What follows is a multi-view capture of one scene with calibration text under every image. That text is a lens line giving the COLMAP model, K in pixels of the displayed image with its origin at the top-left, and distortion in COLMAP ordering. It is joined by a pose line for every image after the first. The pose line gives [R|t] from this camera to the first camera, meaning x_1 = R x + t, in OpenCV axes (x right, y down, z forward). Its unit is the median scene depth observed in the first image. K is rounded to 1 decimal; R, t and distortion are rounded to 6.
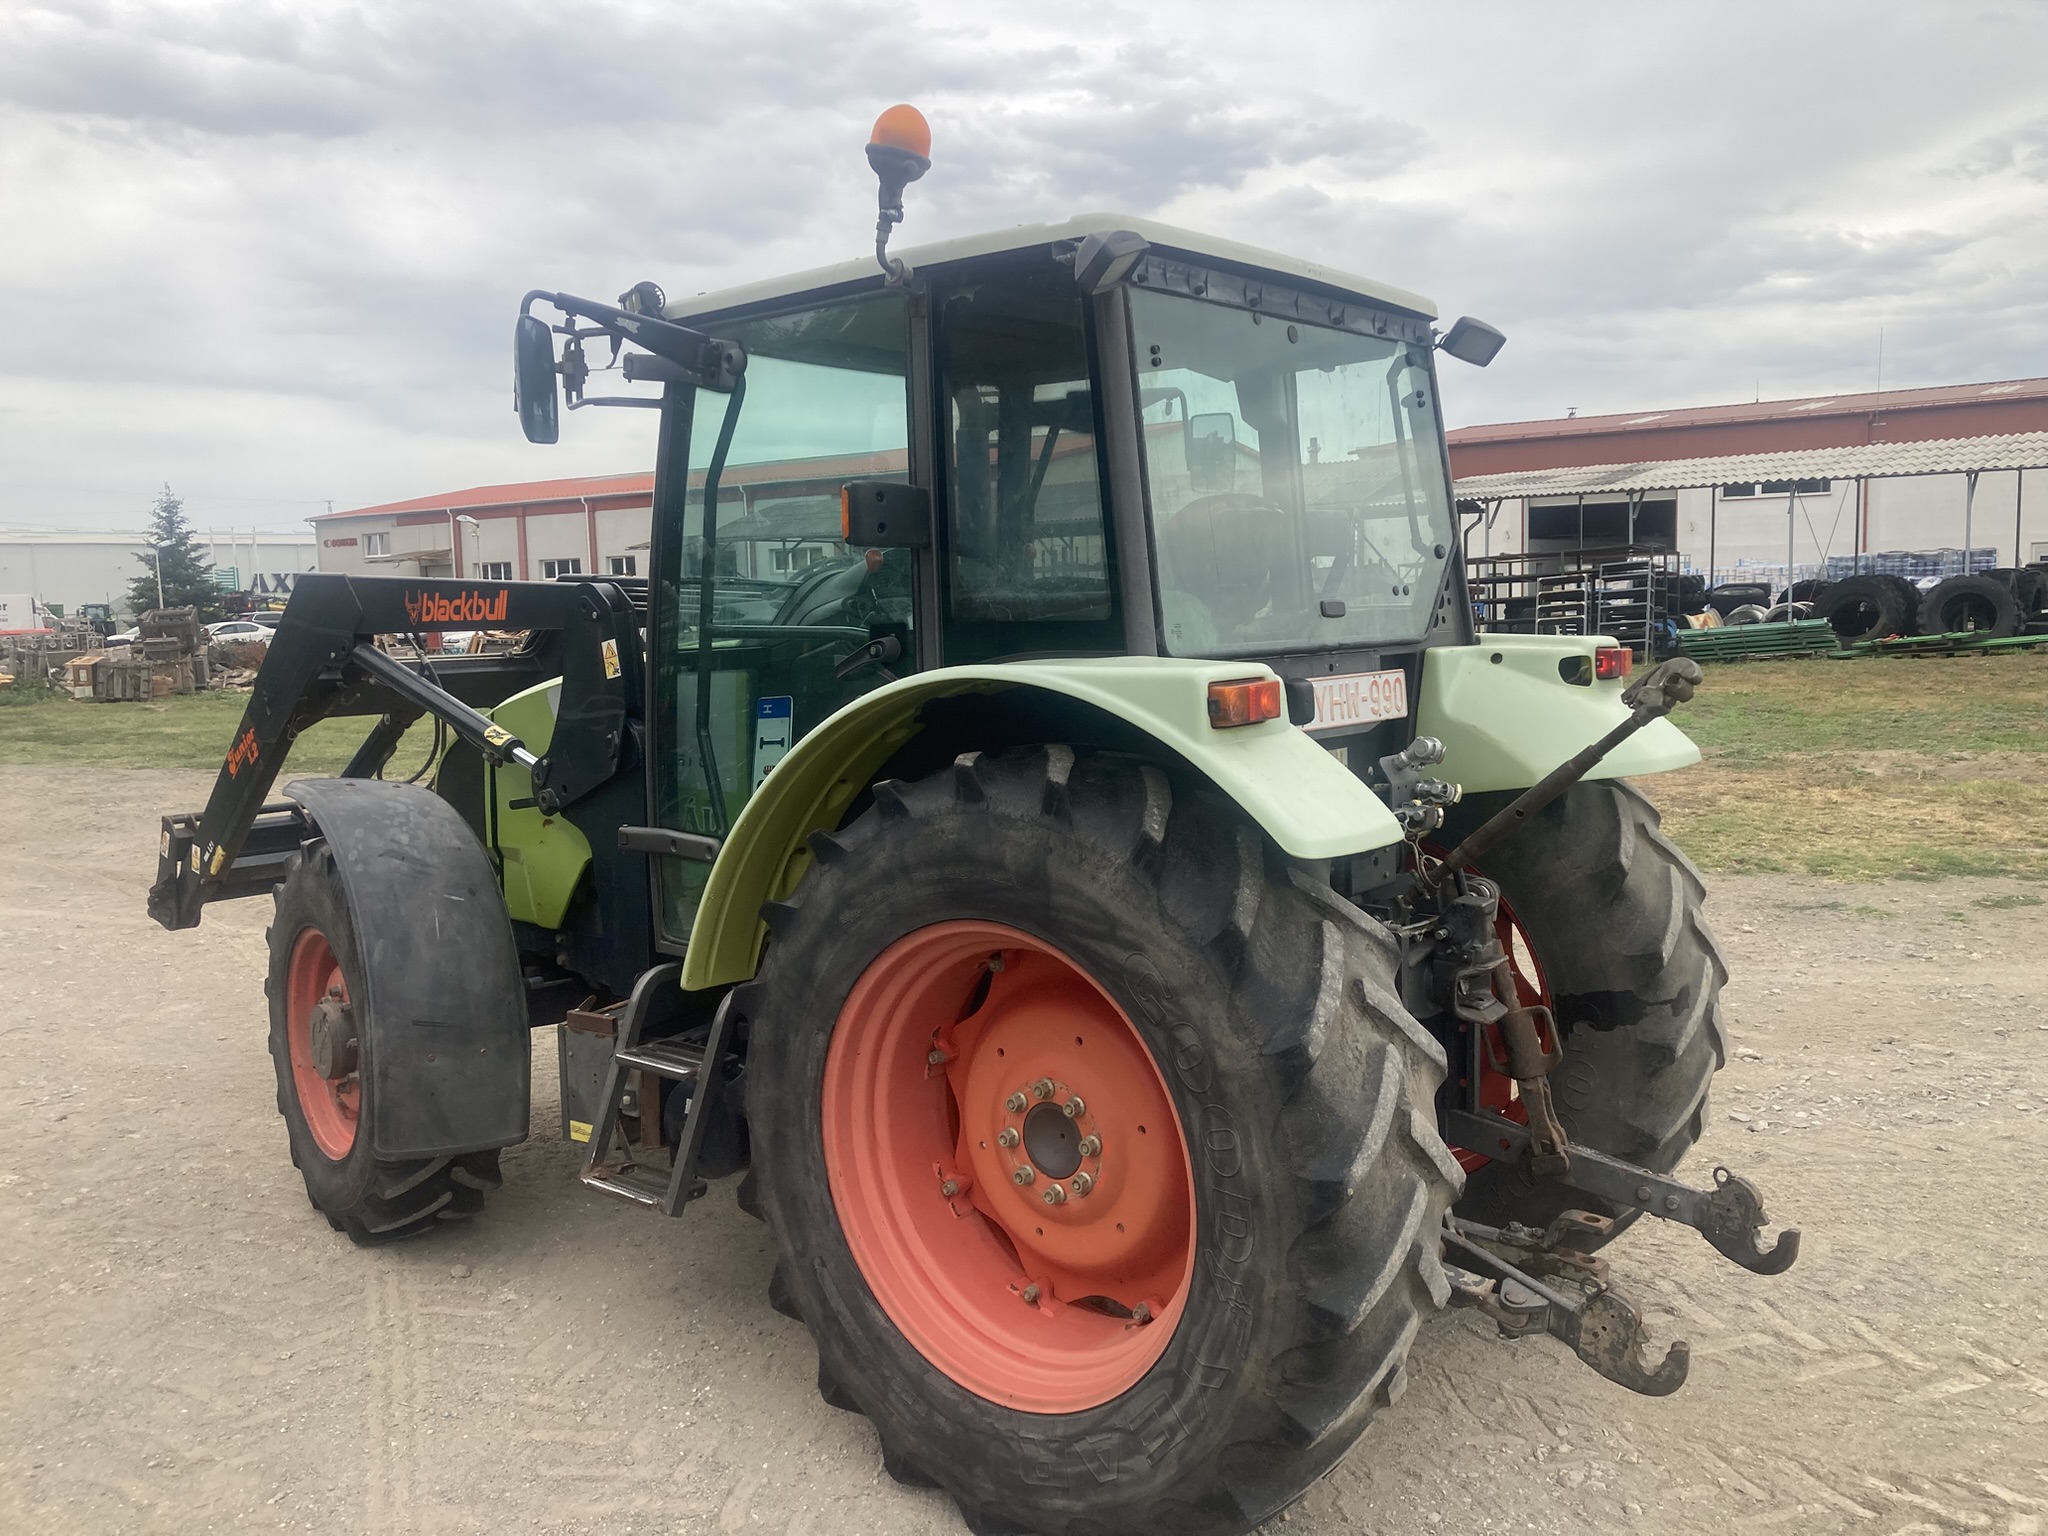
lens RADIAL K [[1668.5, 0, 1024.0], [0, 1668.5, 768.0], [0, 0, 1]] dist [0.010574, 0.004030]
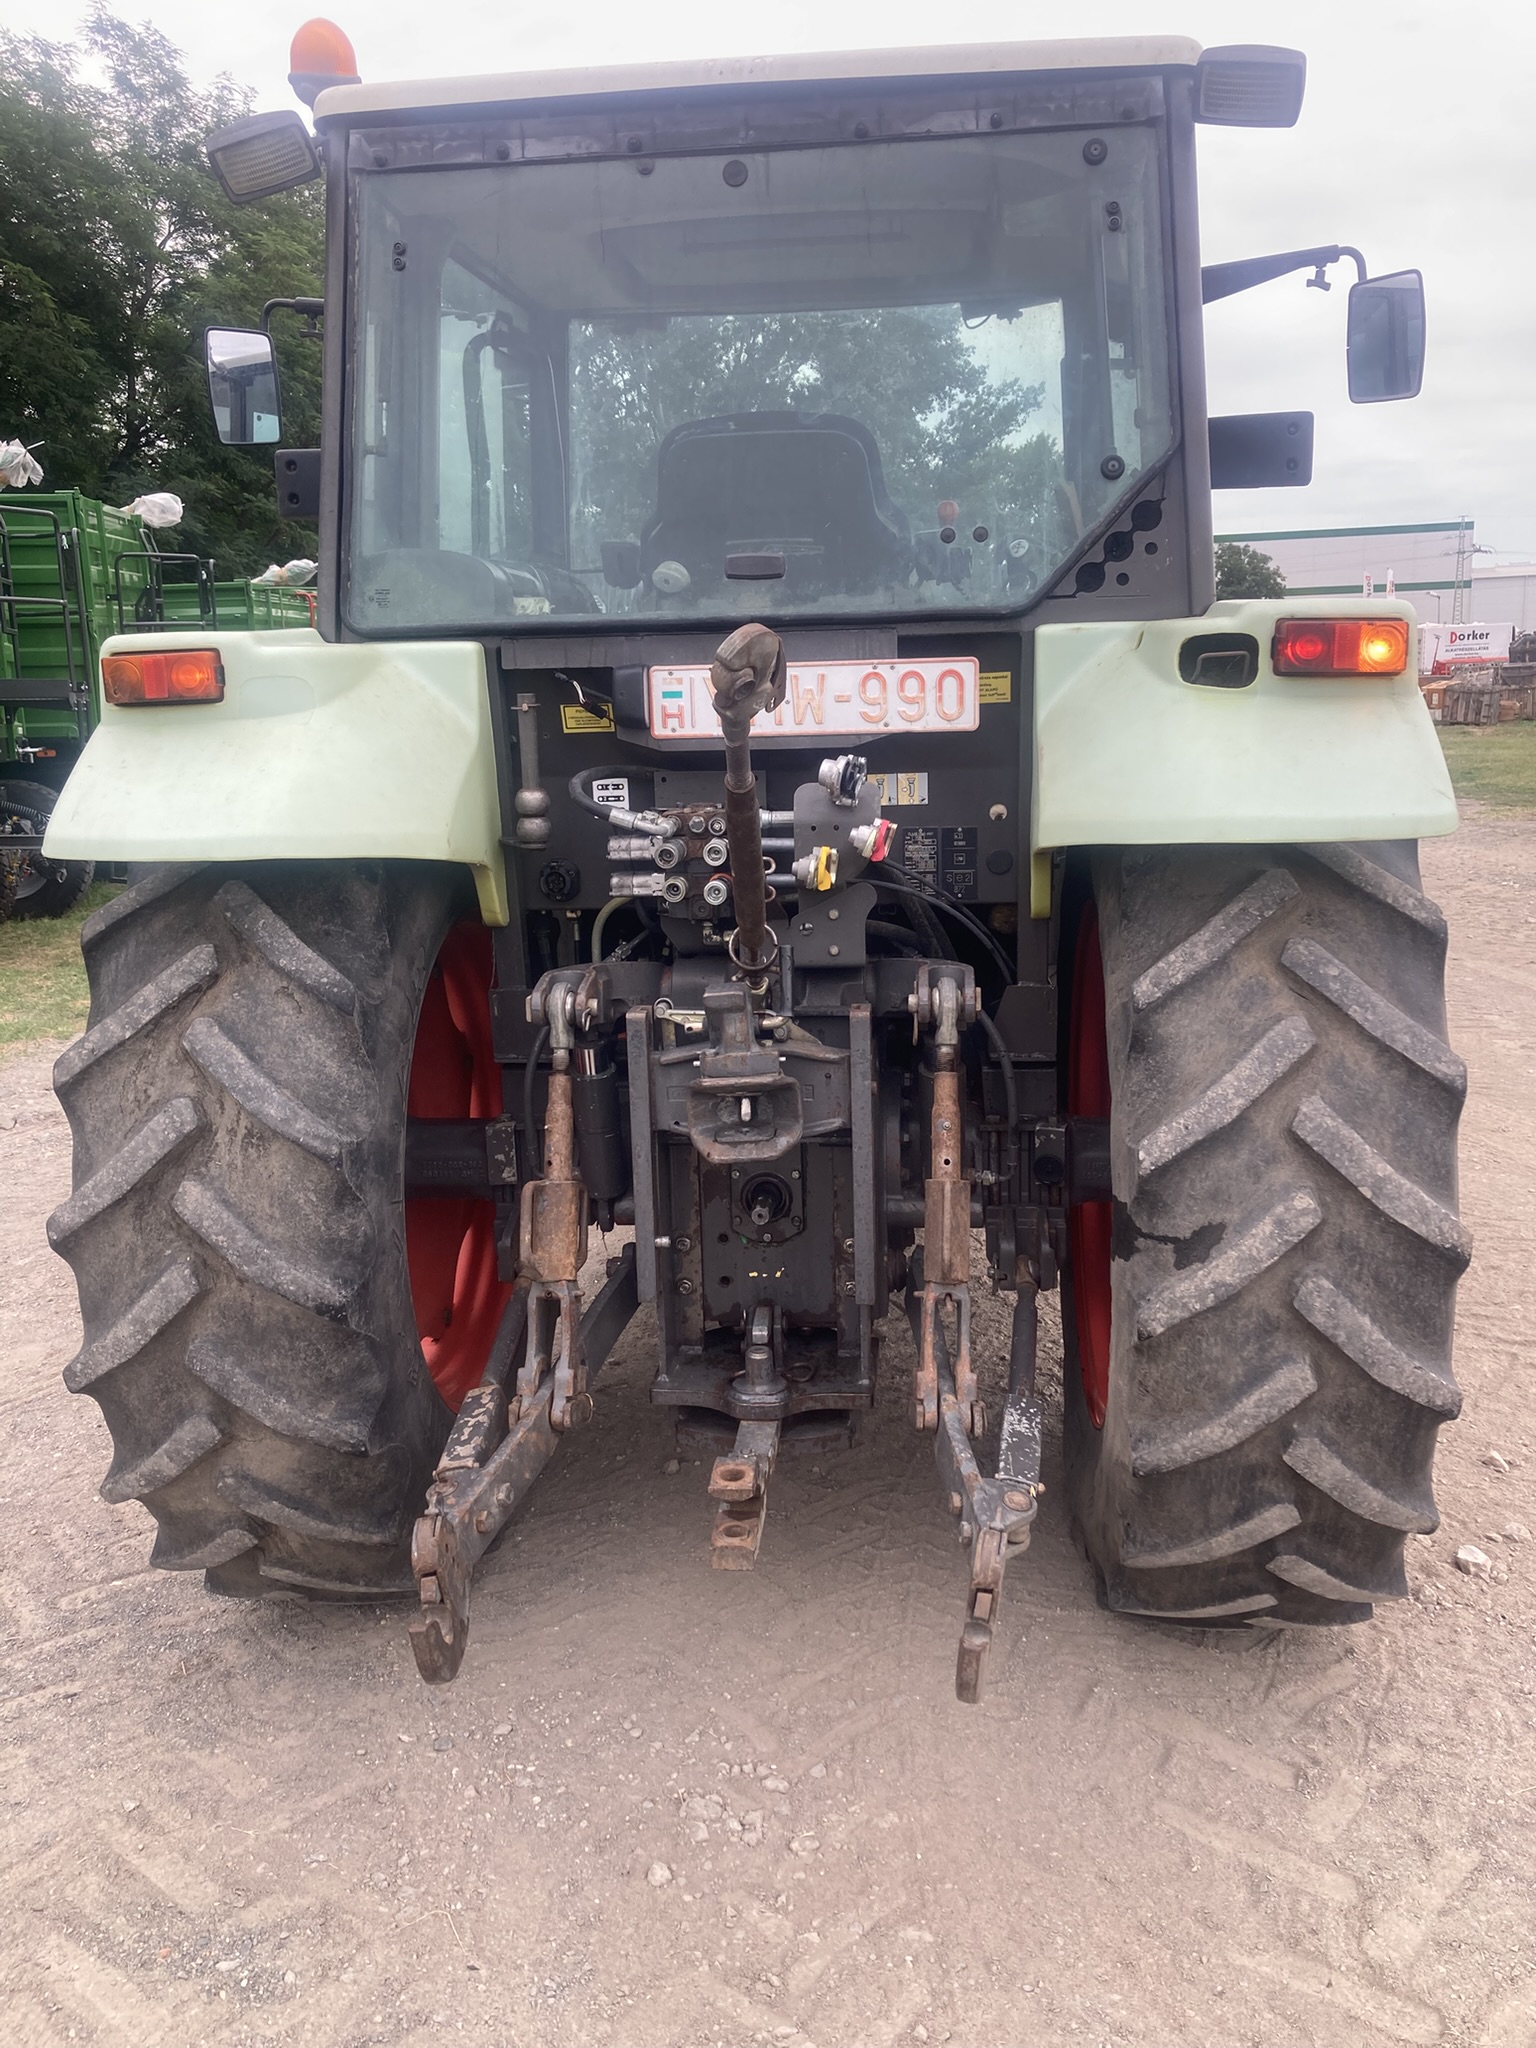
lens RADIAL K [[1672.6, 0, 805.7], [0, 1672.6, 1027.0], [0, 0, 1]] dist [0.035232, -0.045271]
pose [[0.543587, 0.175401, -0.820821, 0.771779], [-0.065496, 0.983804, 0.166854, -0.021086], [0.836794, -0.036939, 0.546271, 0.574469]]
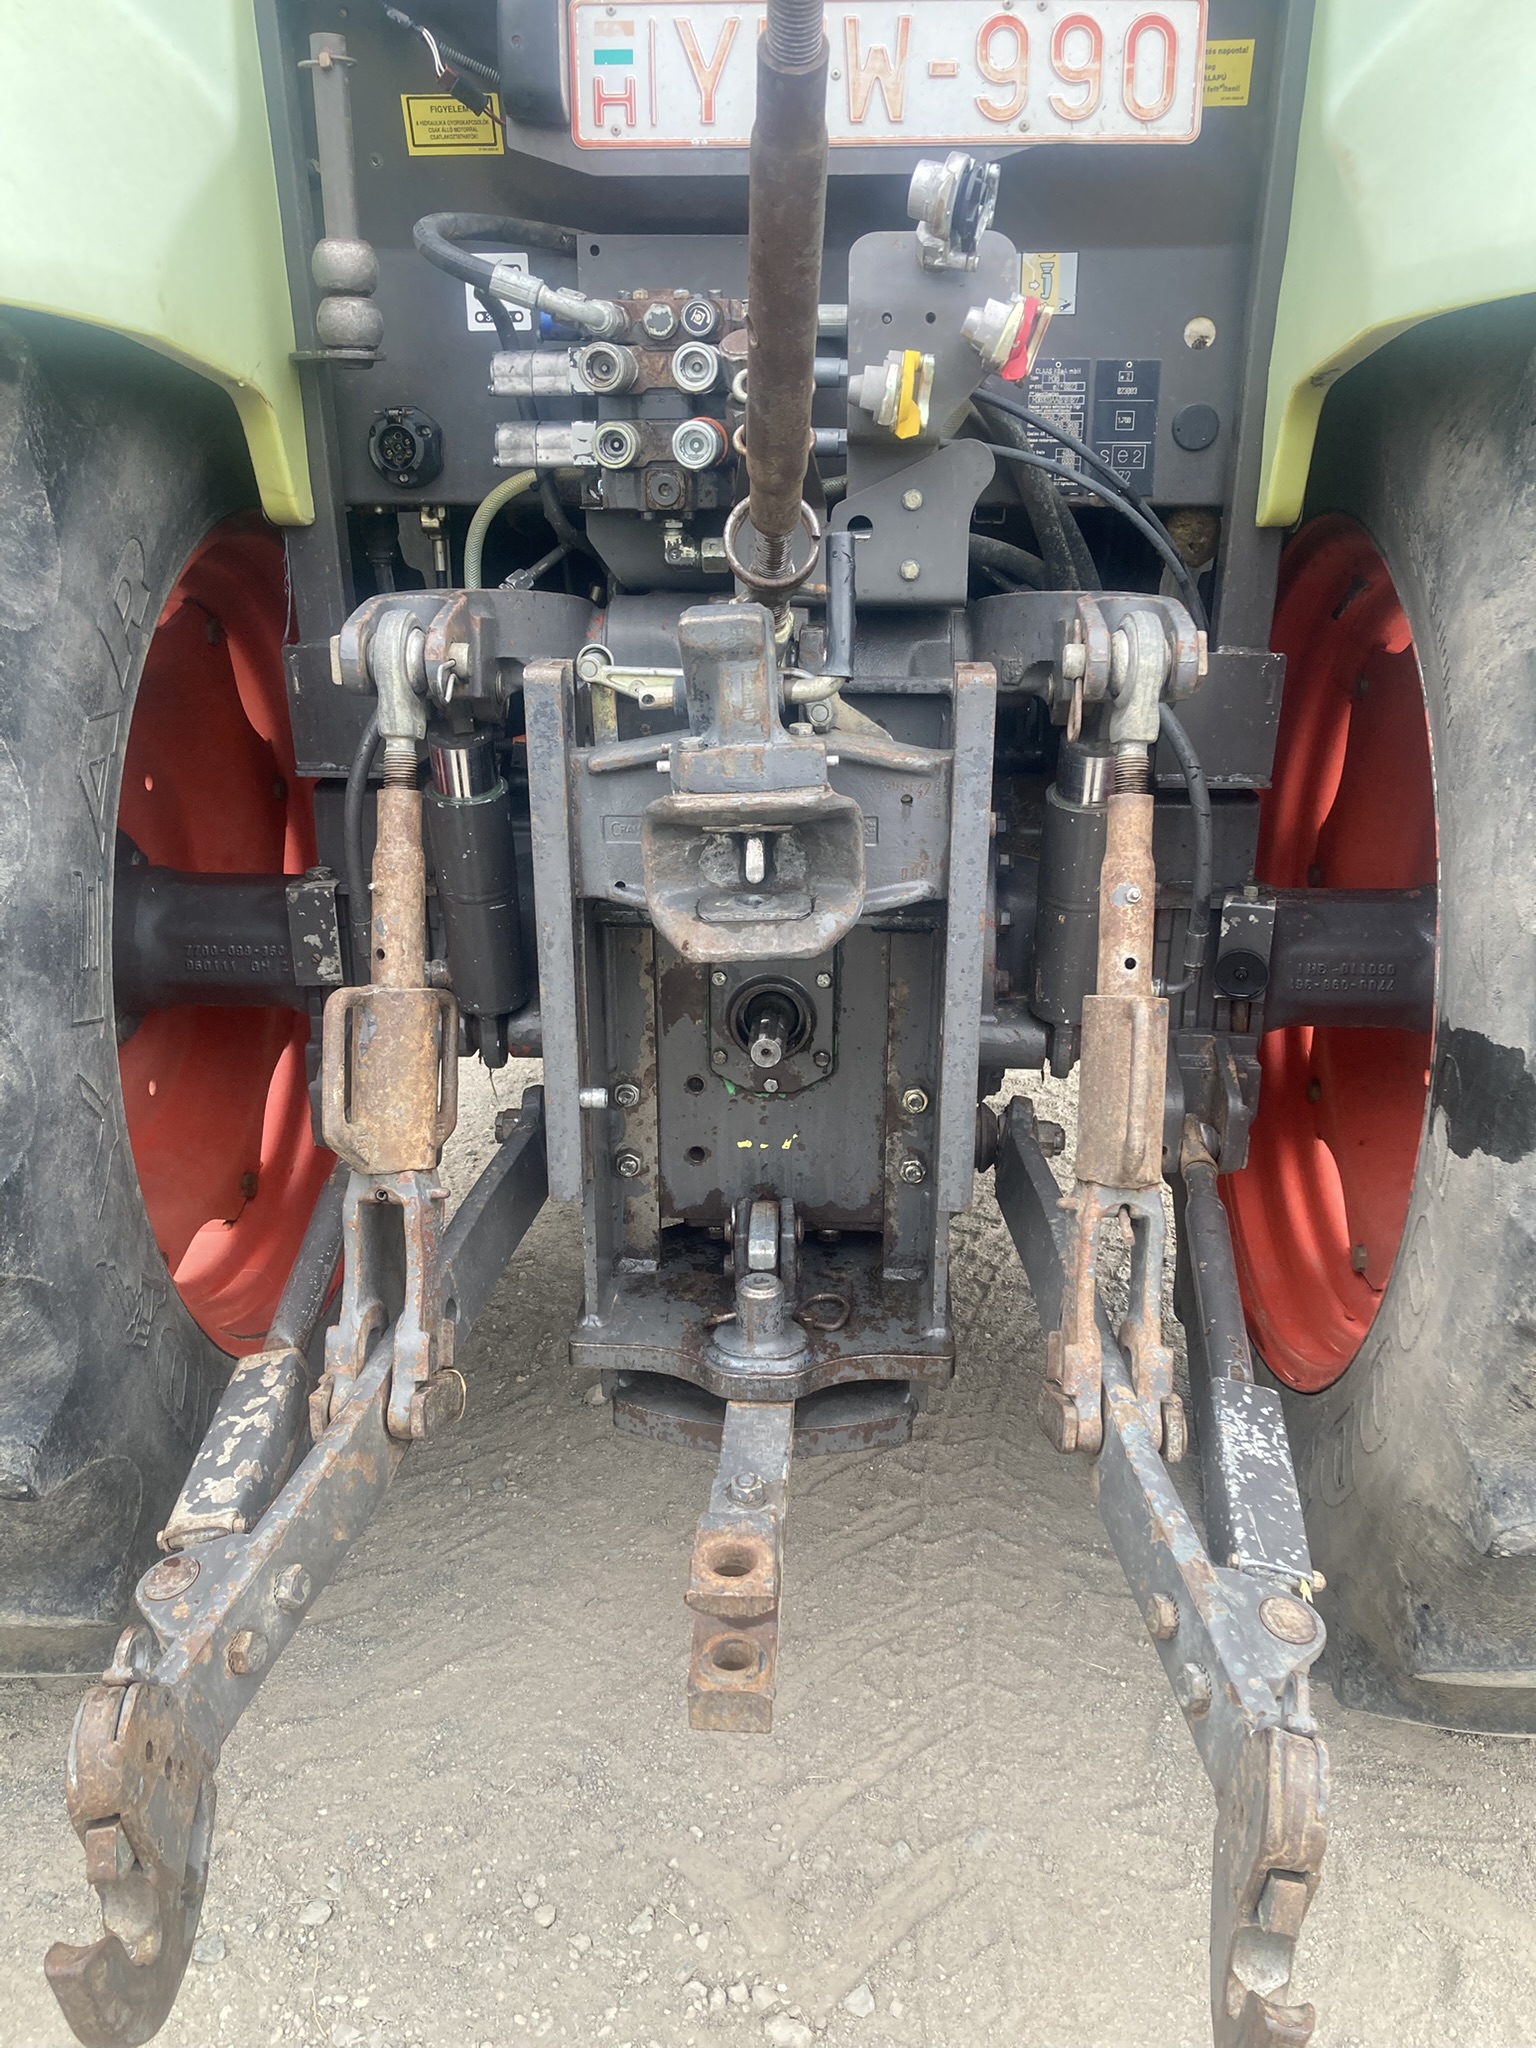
lens RADIAL K [[1668.5, 0, 807.8], [0, 1668.5, 1020.9], [0, 0, 1]] dist [0.044582, -0.062478]
pose [[0.583578, 0.283717, -0.760882, 0.508445], [-0.092936, 0.954159, 0.284506, 0.053562], [0.806722, -0.095318, 0.583194, 0.714440]]
